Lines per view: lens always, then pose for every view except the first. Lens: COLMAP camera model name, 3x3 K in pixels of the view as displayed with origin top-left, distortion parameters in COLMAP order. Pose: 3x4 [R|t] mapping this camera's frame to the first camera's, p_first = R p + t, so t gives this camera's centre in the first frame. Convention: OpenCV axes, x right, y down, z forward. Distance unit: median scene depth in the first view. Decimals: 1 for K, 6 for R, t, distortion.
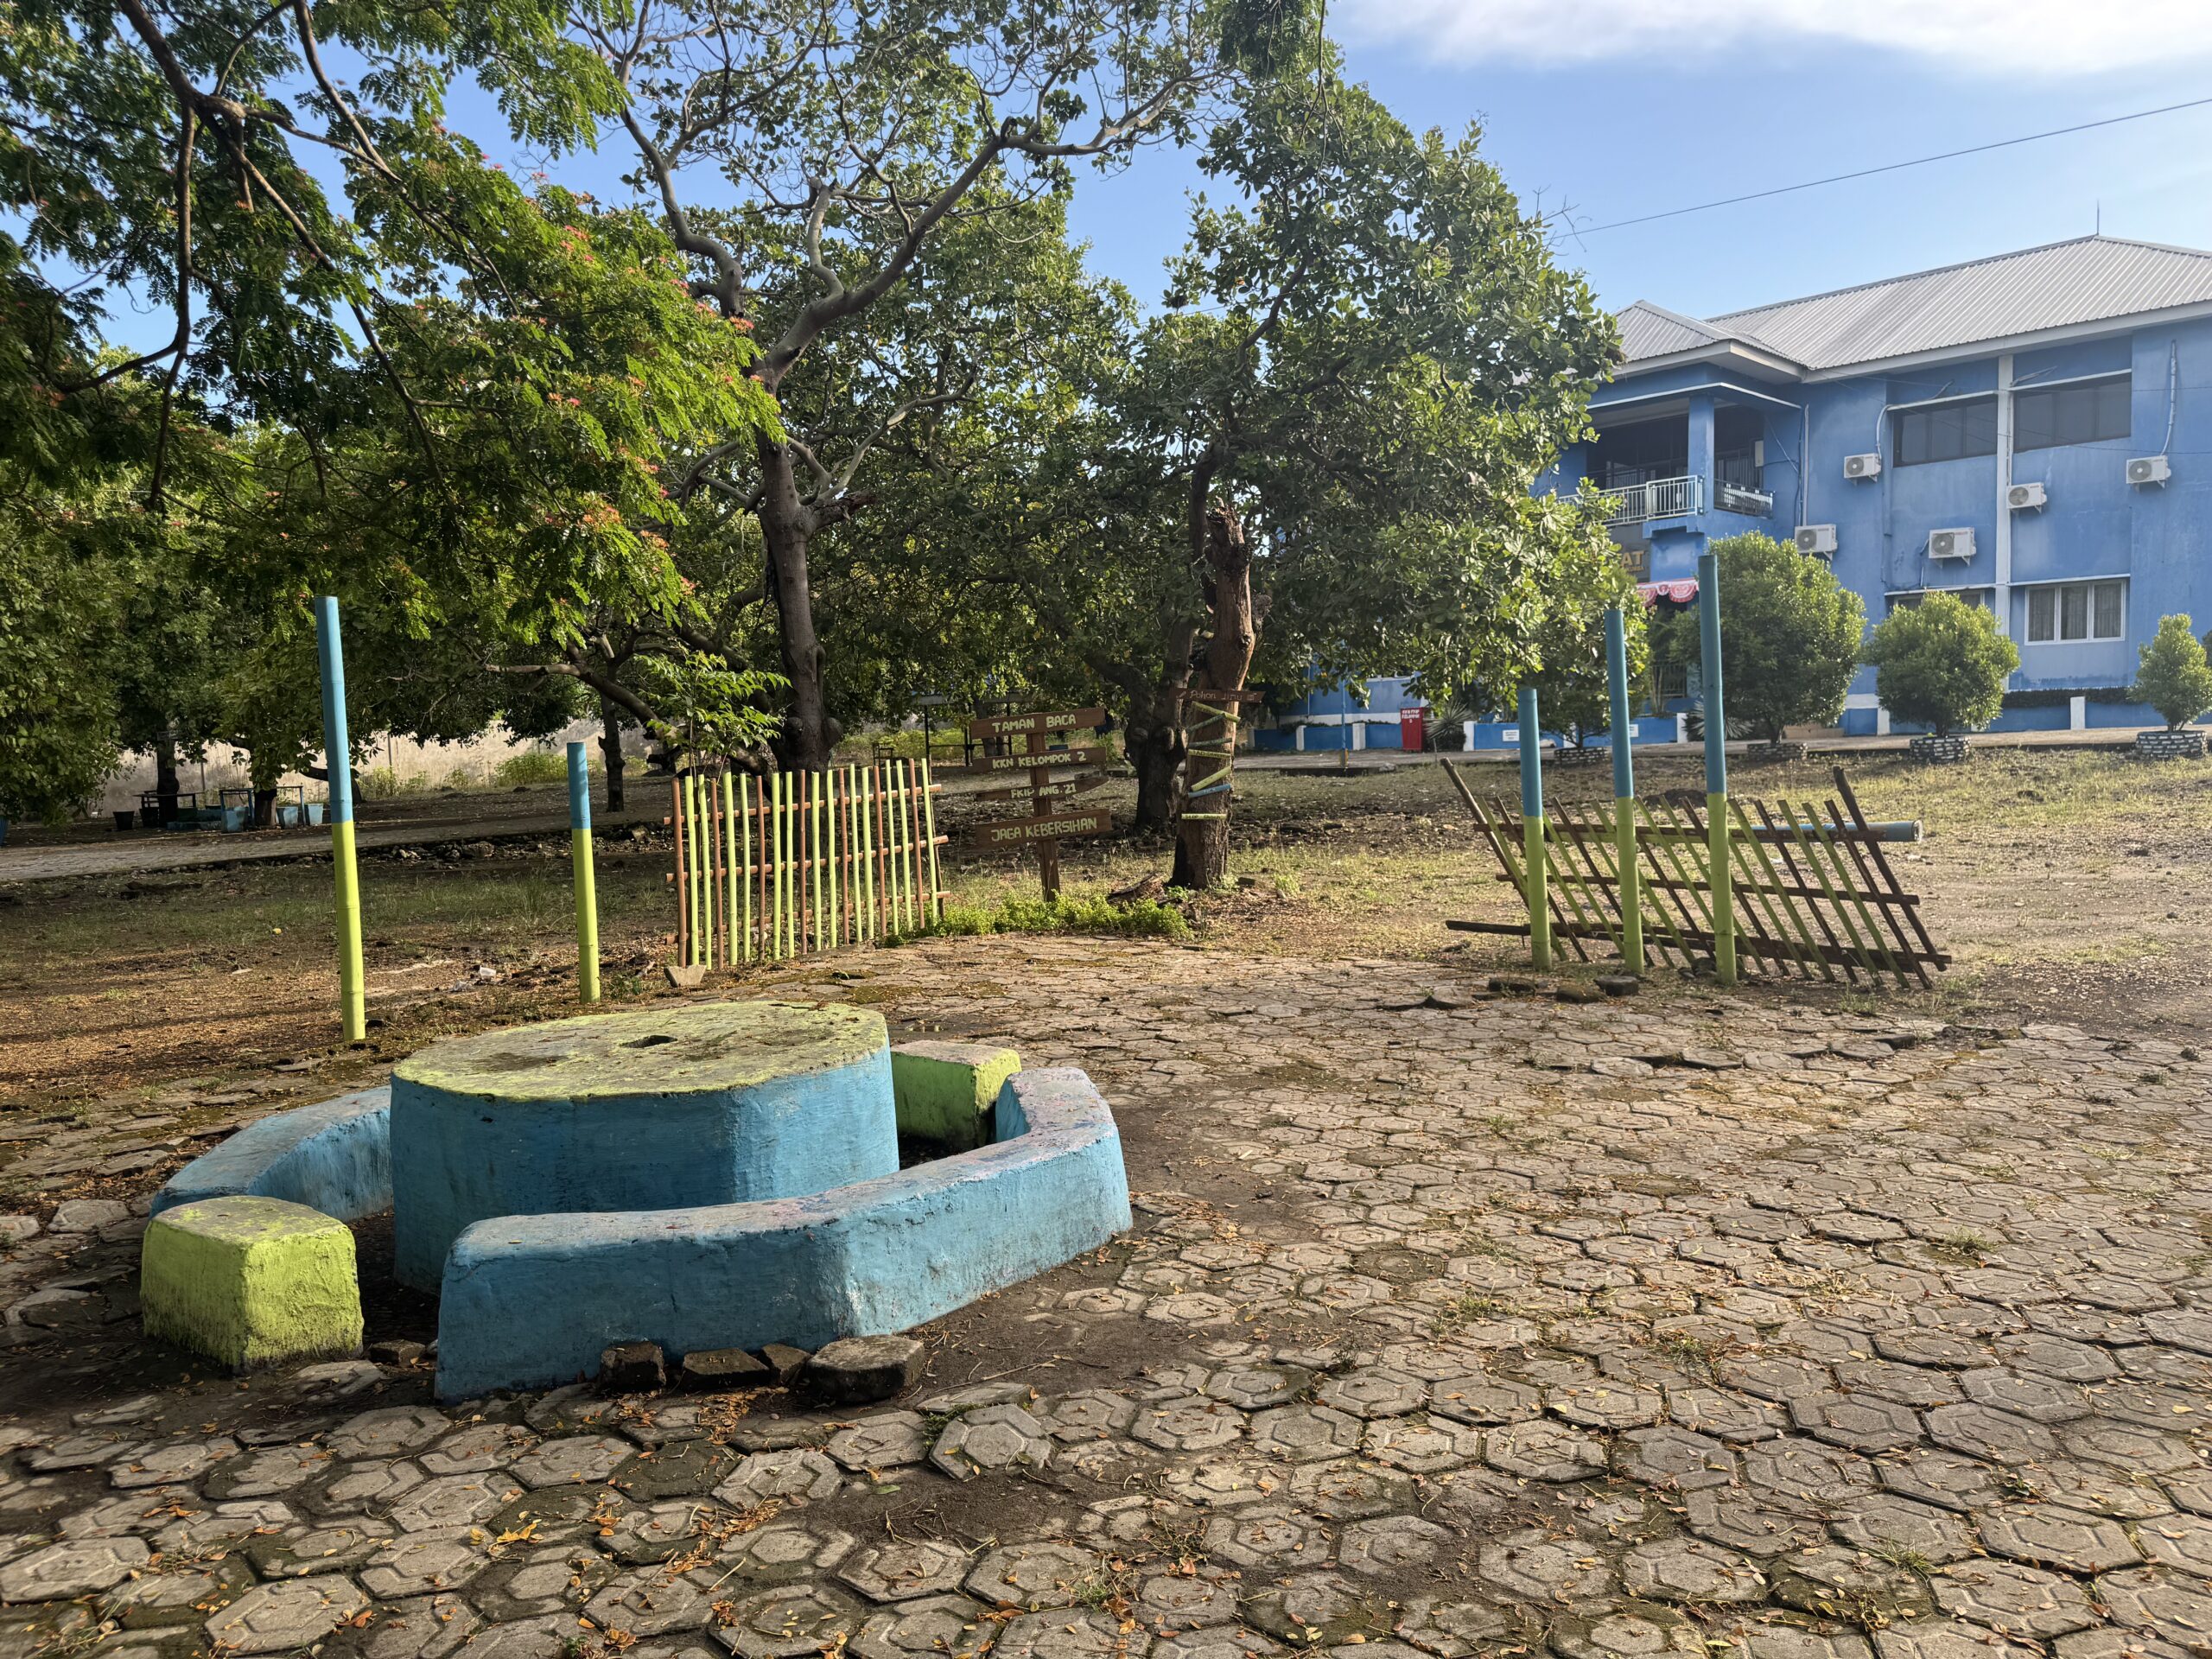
lens RADIAL K [[1551.9, 0, 1106.0], [0, 1551.9, 829.5], [0, 0, 1]] dist [0.057720, -0.062875]
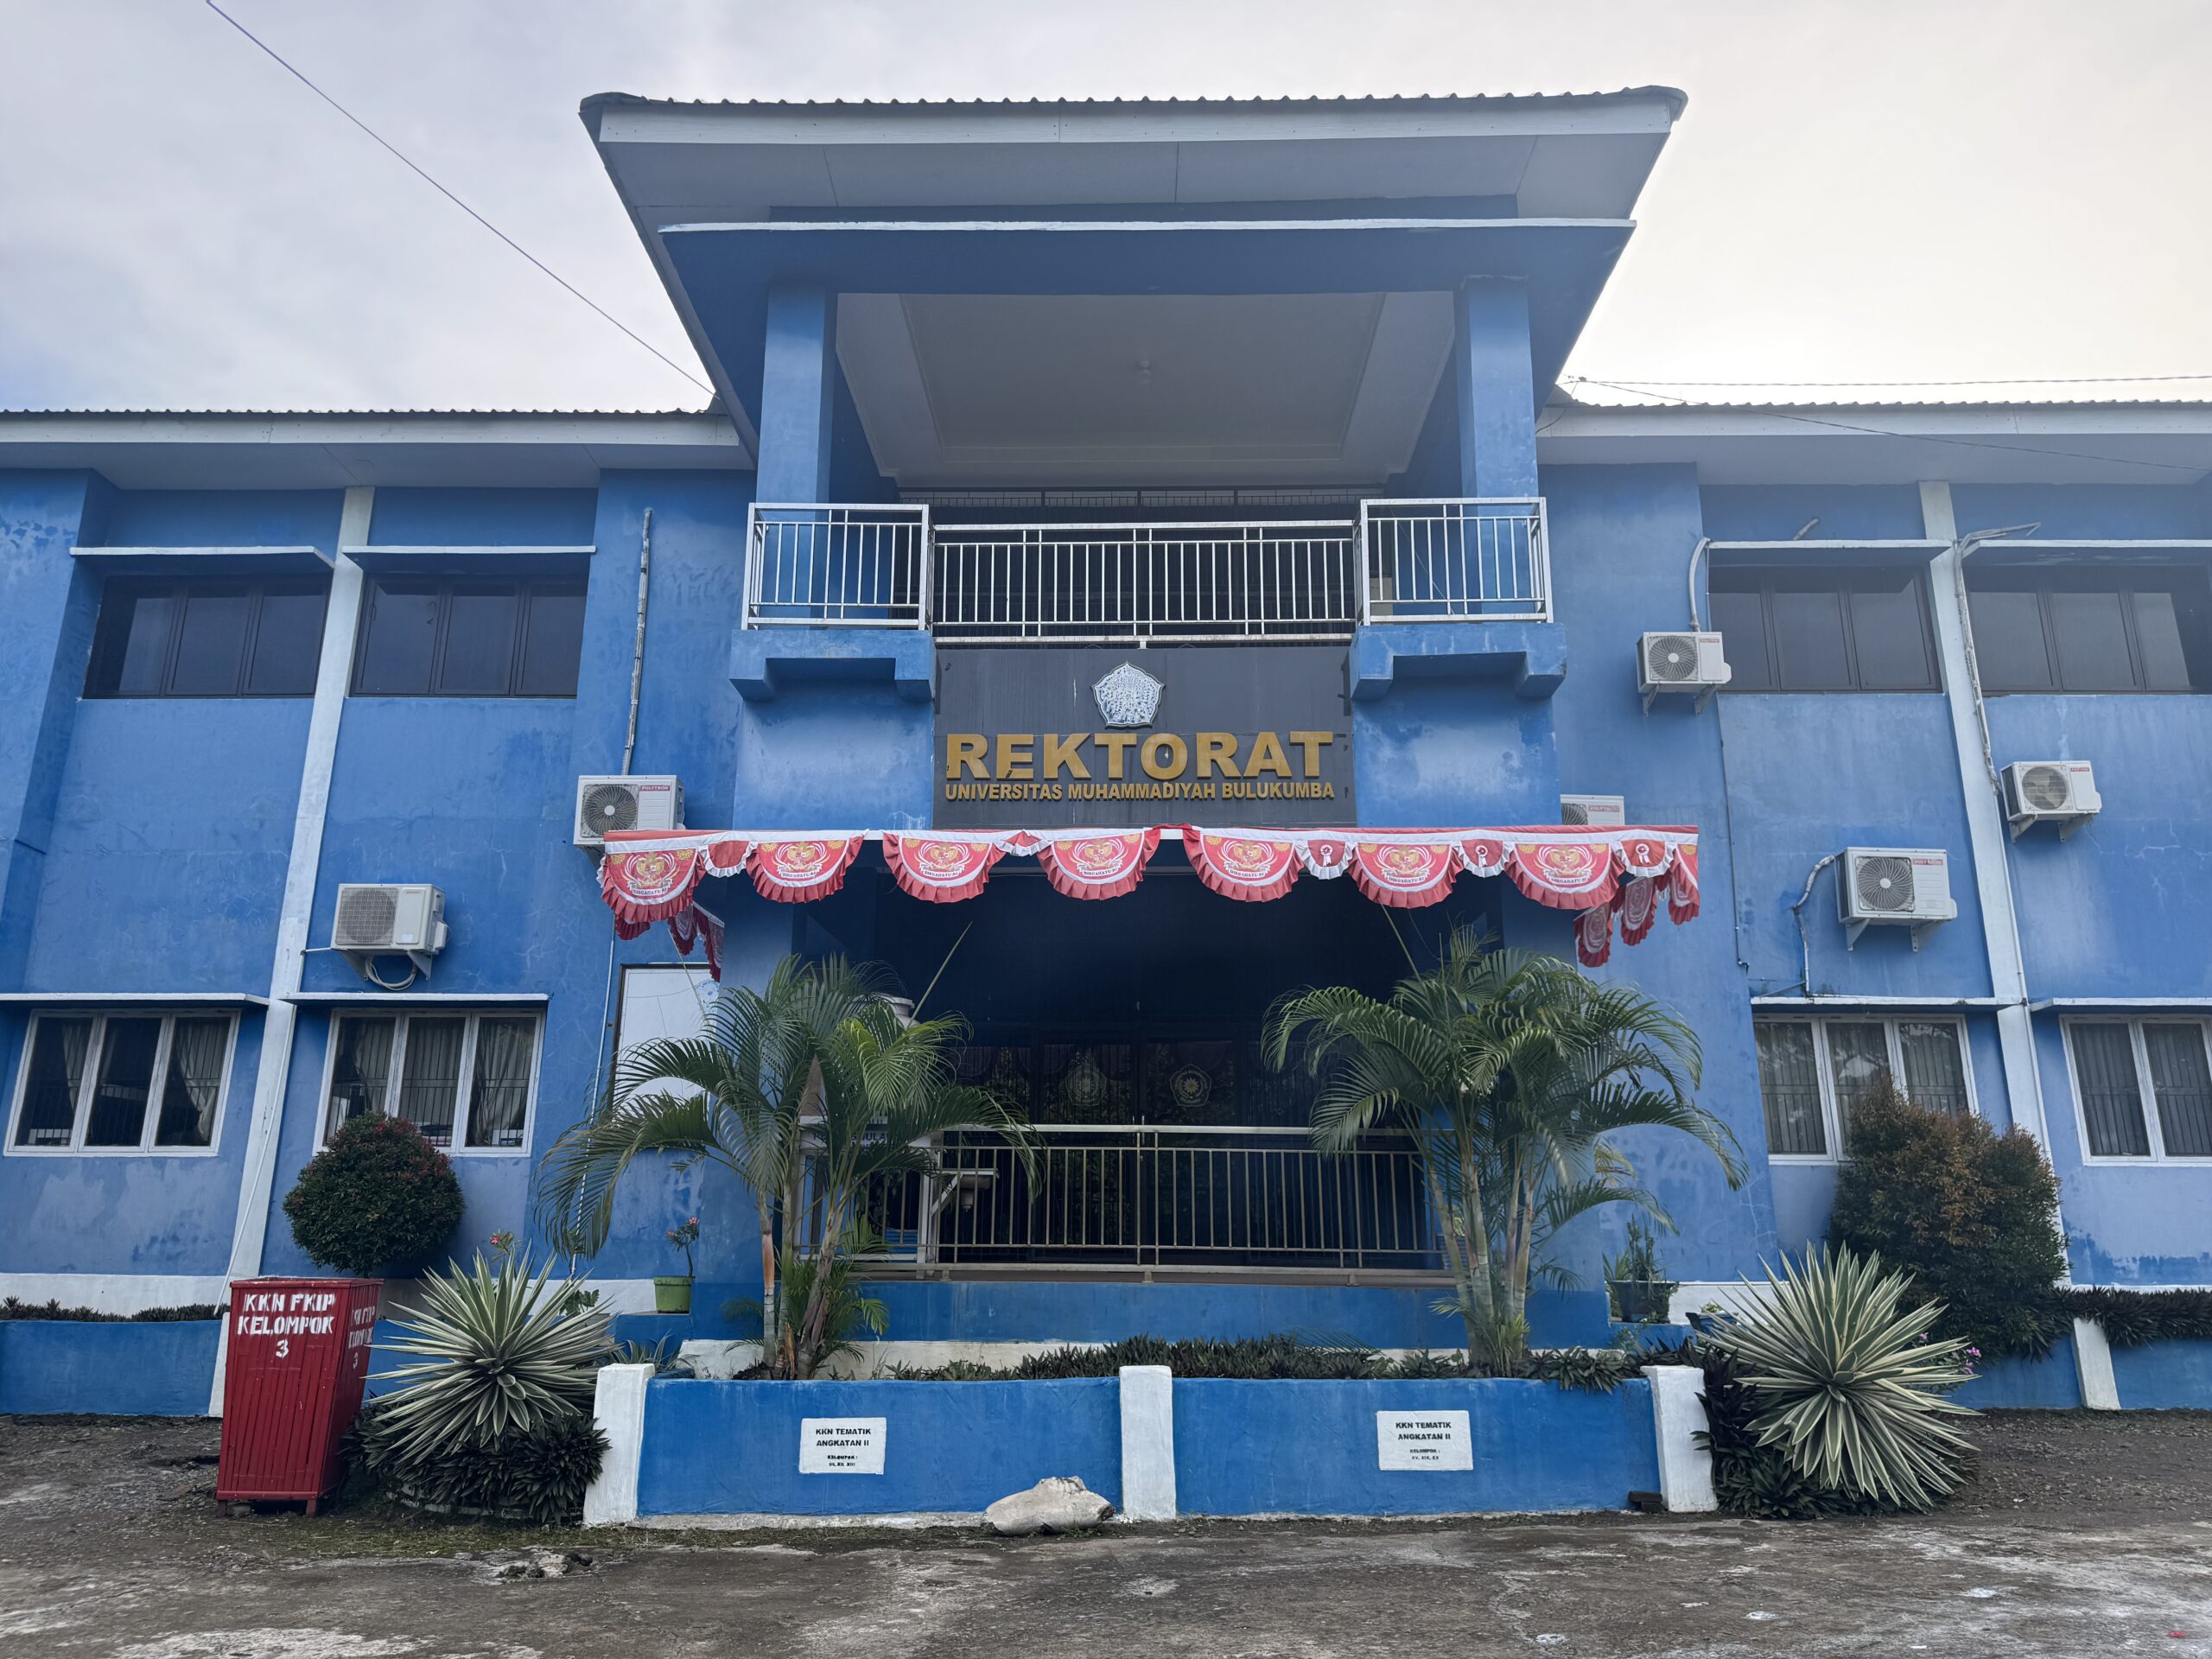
lens RADIAL K [[1551.9, 0, 1106.0], [0, 1551.9, 829.5], [0, 0, 1]] dist [0.057720, -0.062875]
pose [[0.733487, 0.200626, 0.649420, 0.140793], [0.017335, 0.949613, -0.312944, -0.077851], [-0.679483, 0.240798, 0.693051, 0.866053]]
